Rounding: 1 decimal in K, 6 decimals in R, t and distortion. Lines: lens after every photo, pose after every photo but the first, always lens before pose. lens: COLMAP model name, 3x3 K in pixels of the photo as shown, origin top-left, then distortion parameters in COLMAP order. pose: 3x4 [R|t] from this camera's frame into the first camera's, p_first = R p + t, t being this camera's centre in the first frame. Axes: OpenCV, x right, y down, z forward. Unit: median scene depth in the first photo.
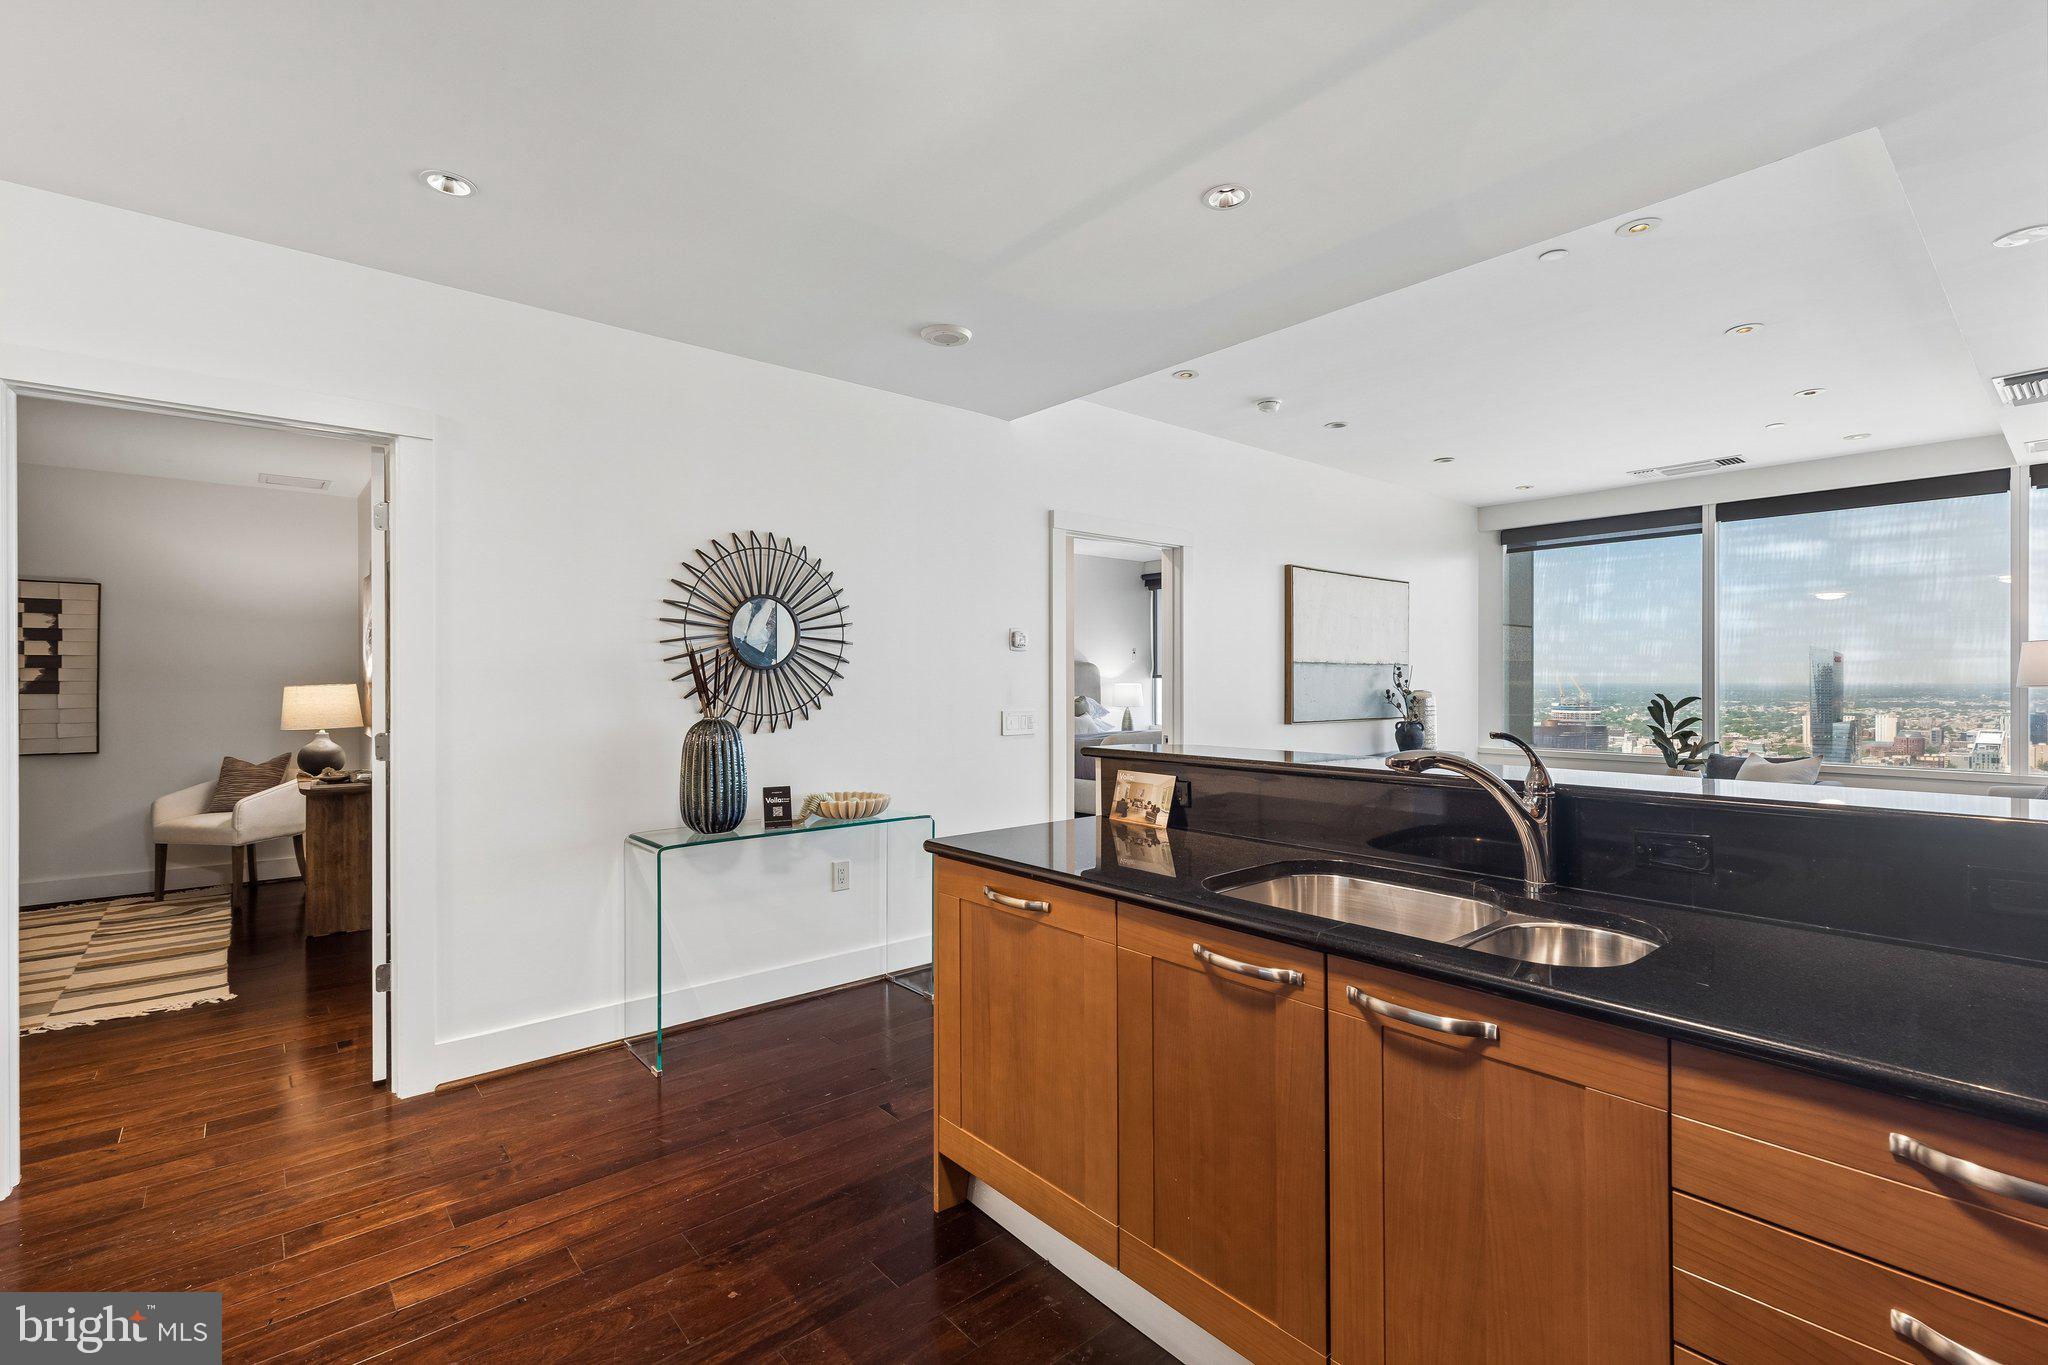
lens RADIAL K [[928.0, 0, 1036.5], [0, 928.0, 687.5], [0, 0, 1]] dist [0.009874, -0.001917]
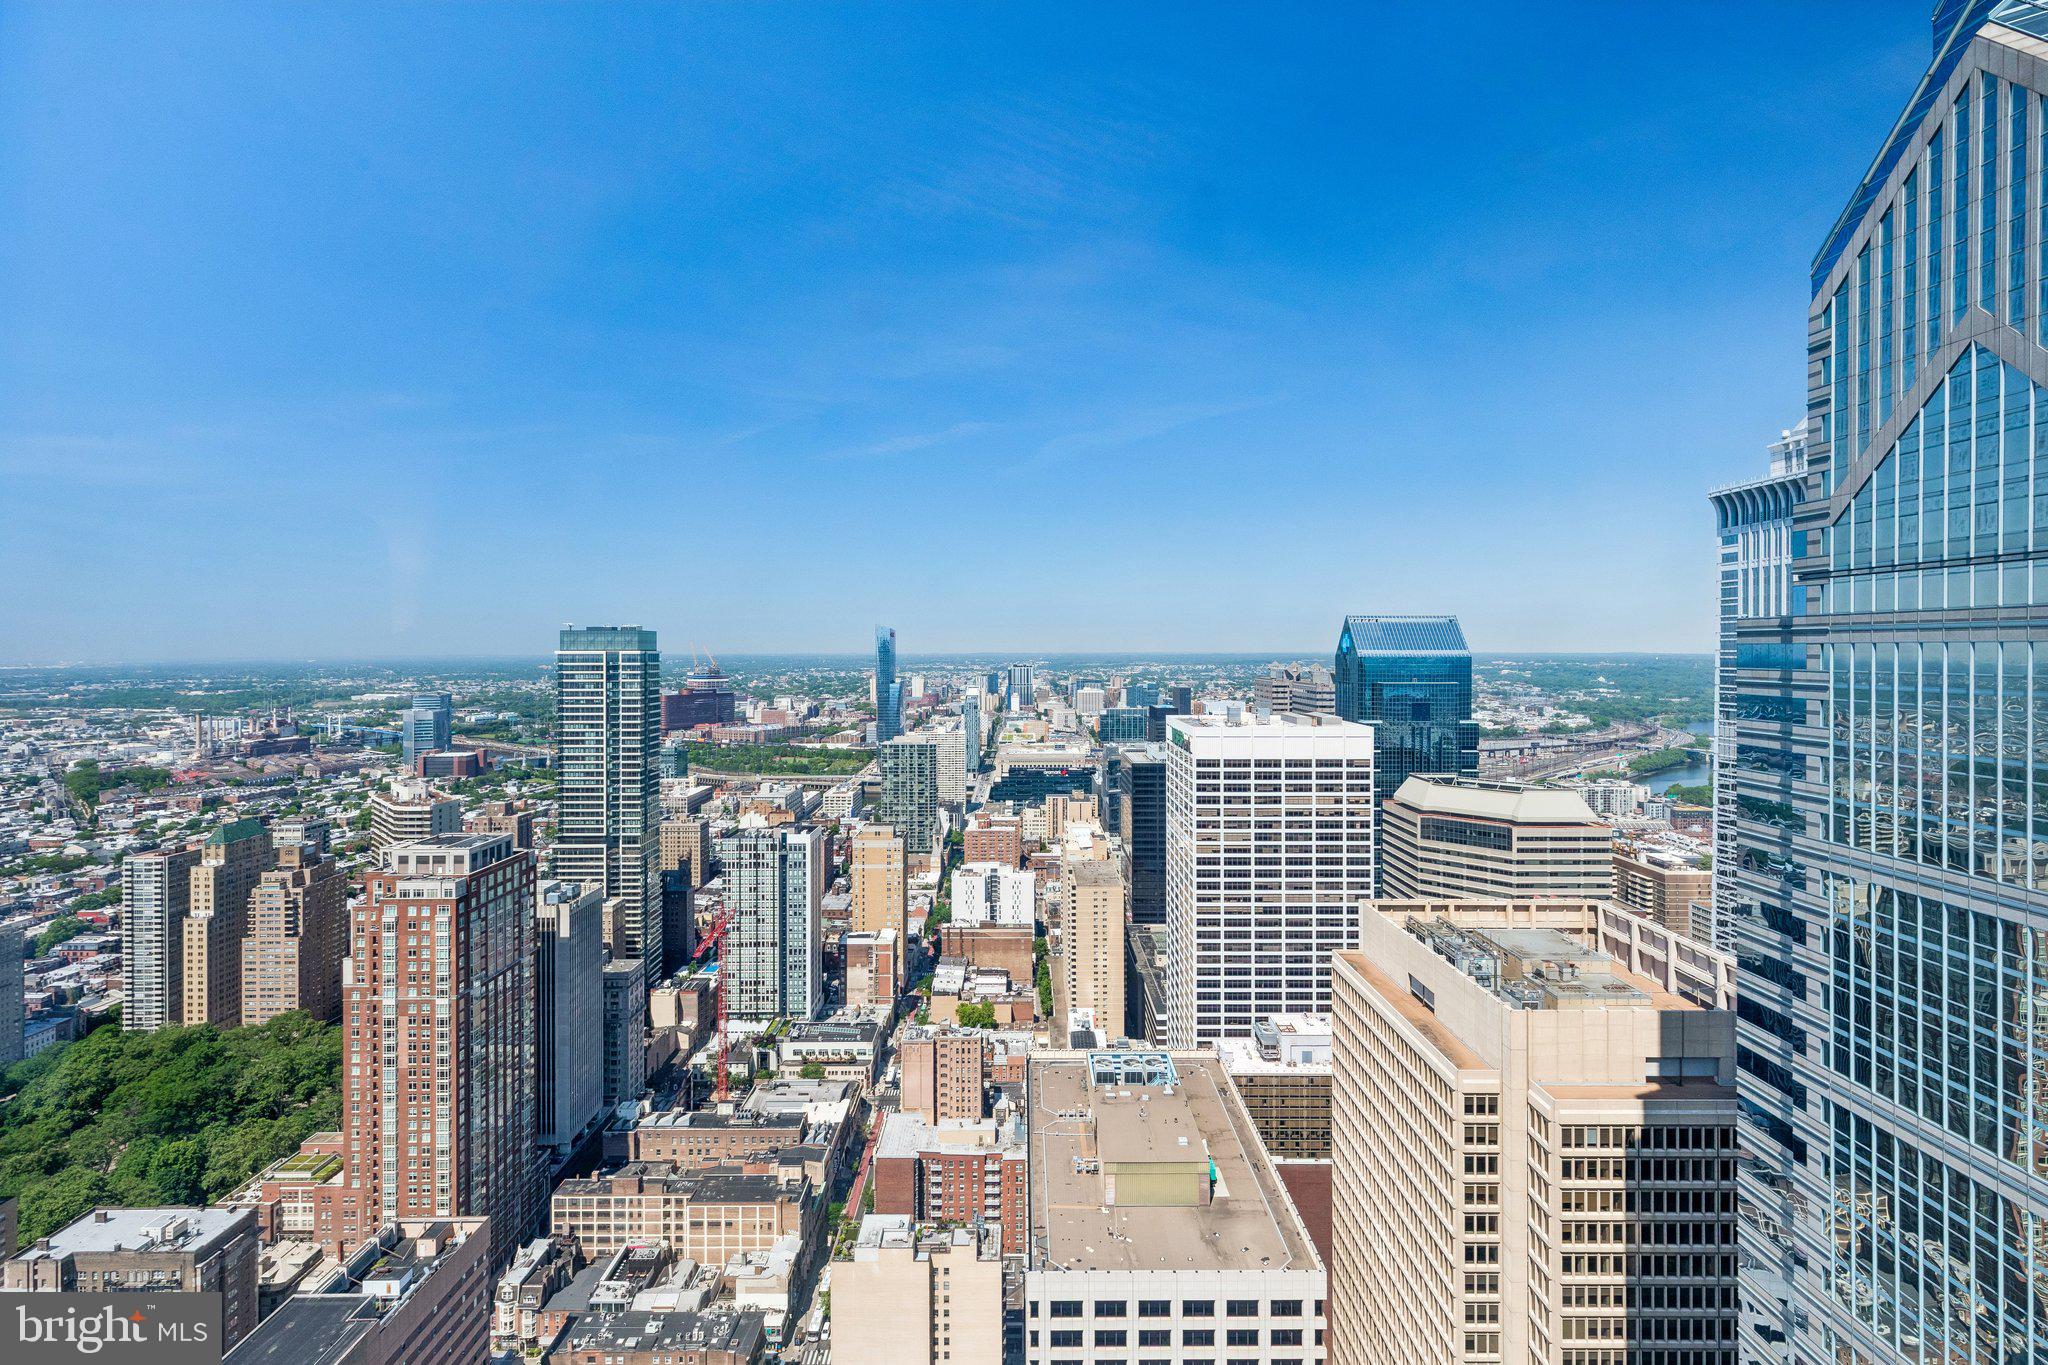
lens RADIAL K [[928.0, 0, 1020.9], [0, 928.0, 653.3], [0, 0, 1]] dist [0.009874, -0.001917]
pose [[0.658014, -0.003827, 0.752996, 0.434515], [0.008496, 0.999961, -0.002343, 0.027840], [-0.752957, 0.007939, 0.658021, 1.445261]]
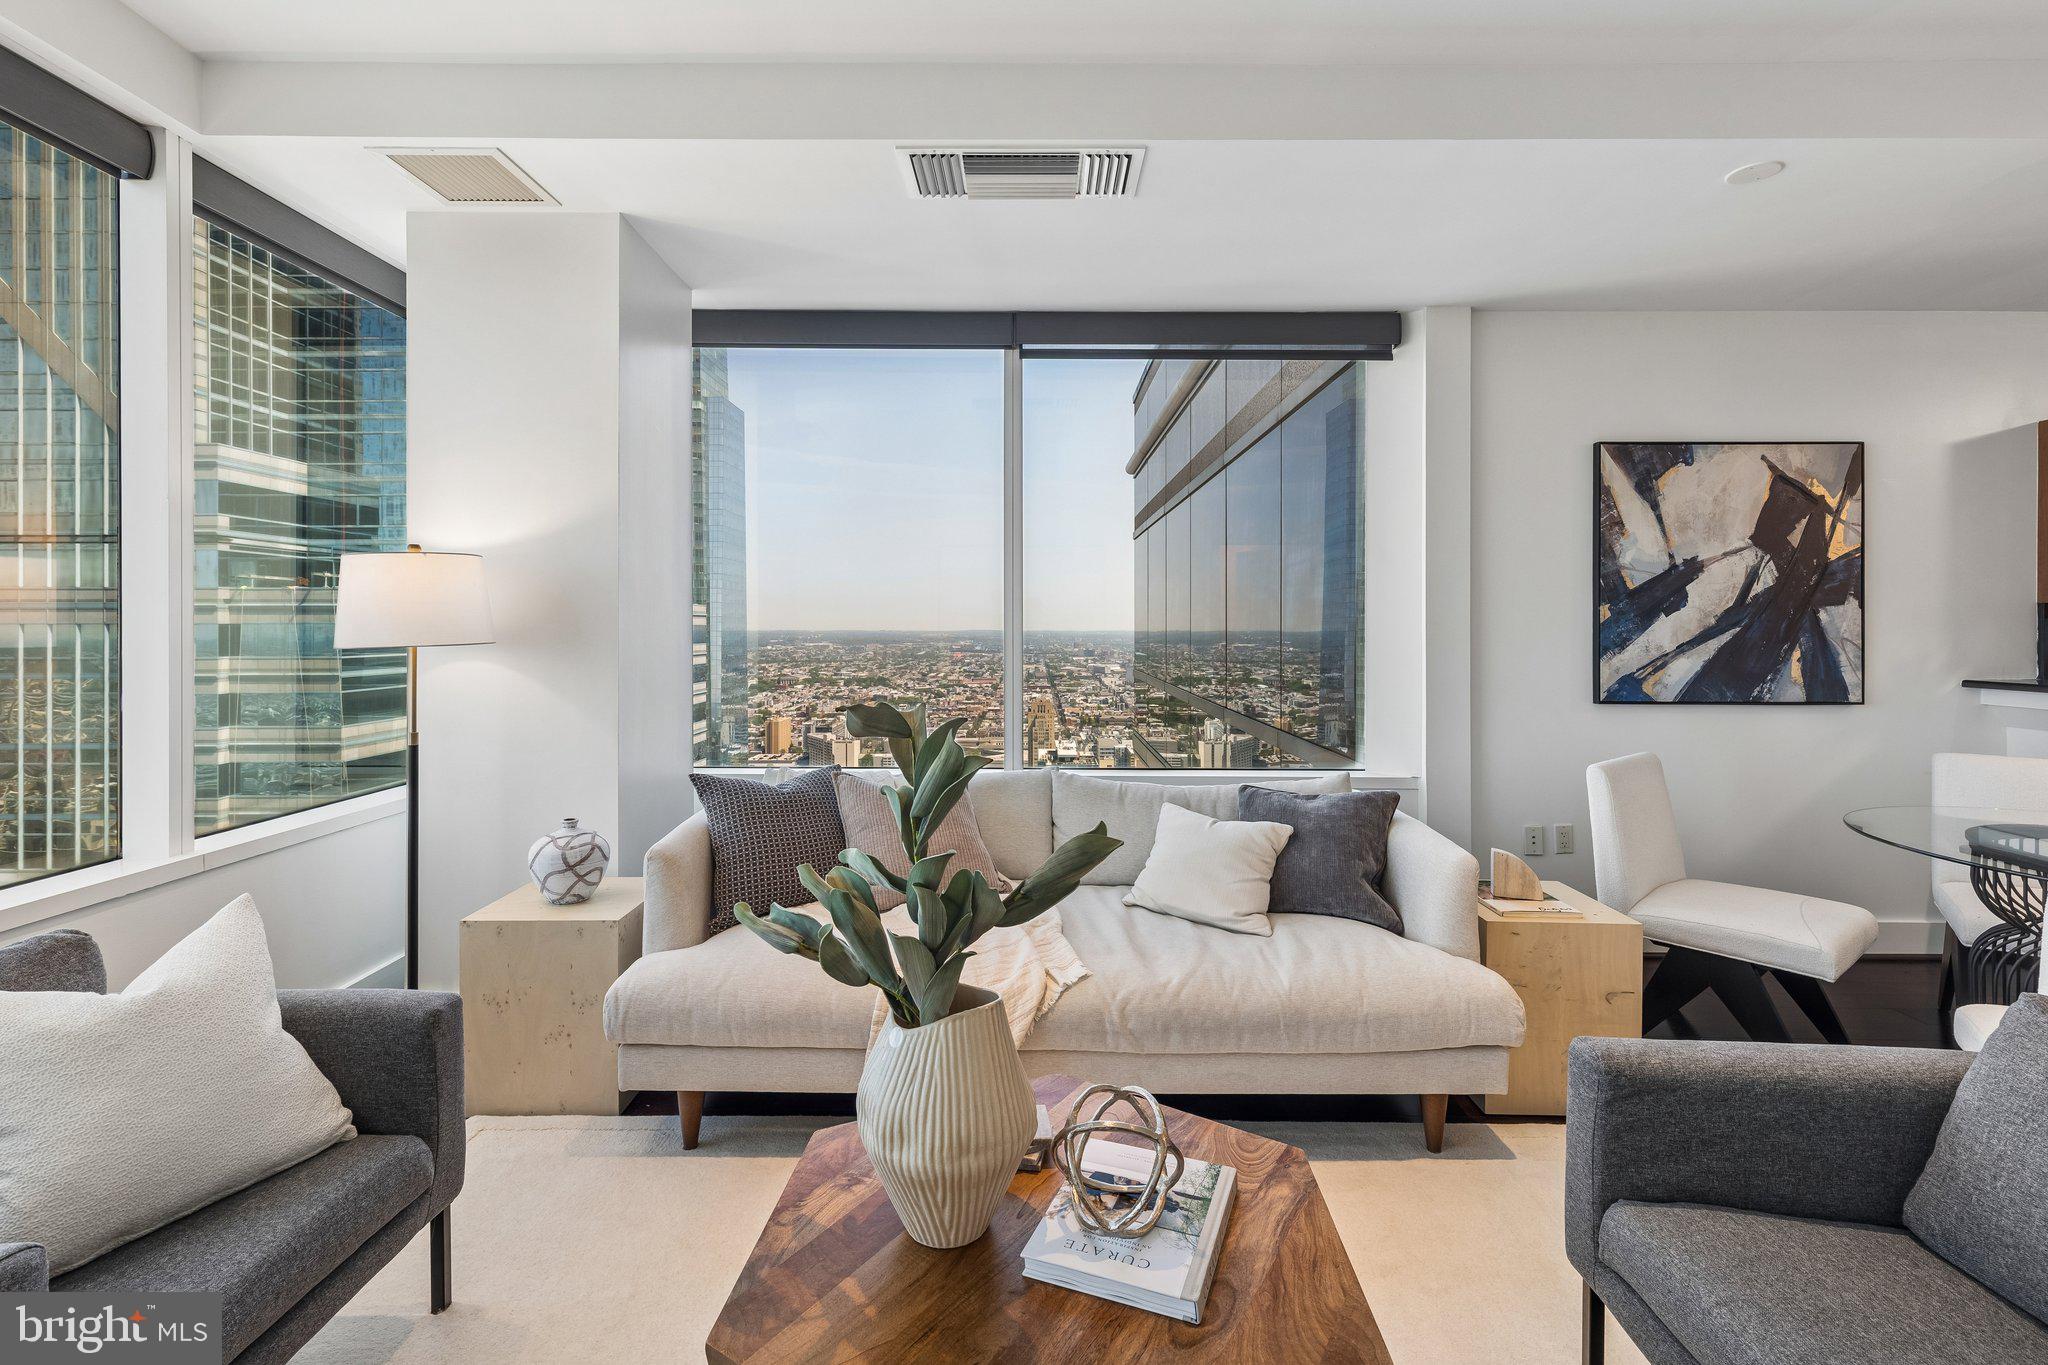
lens RADIAL K [[928.0, 0, 1029.6], [0, 928.0, 628.5], [0, 0, 1]] dist [0.009874, -0.001917]
pose [[-0.755289, -0.002961, 0.655385, 0.403174], [0.004997, 0.999935, 0.010277, -0.010101], [-0.655373, 0.011037, -0.755225, 0.899326]]
